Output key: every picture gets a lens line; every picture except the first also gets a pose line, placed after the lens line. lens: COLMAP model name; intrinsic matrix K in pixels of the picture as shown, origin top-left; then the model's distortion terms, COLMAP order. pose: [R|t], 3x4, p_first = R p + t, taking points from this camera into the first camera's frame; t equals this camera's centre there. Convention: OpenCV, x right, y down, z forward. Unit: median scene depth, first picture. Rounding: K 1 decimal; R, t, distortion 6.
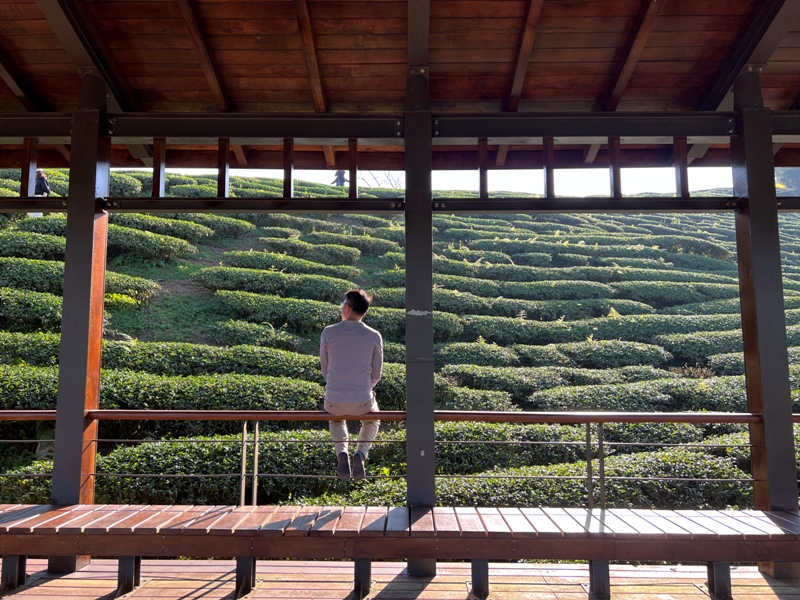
lens RADIAL K [[606.9, 0, 400.0], [0, 606.9, 300.0], [0, 0, 1]] dist [0.057190, -0.008007]
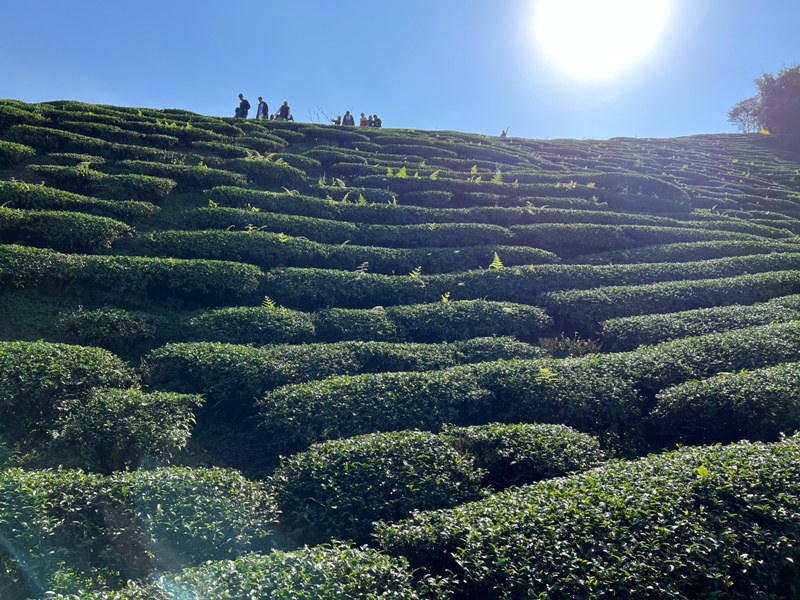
lens RADIAL K [[606.9, 0, 400.0], [0, 606.9, 300.0], [0, 0, 1]] dist [0.057190, -0.008007]
pose [[0.999865, -0.010195, 0.012862, 0.202172], [0.009324, 0.997776, 0.065996, 0.014974], [-0.013506, -0.065867, 0.997737, 0.239560]]
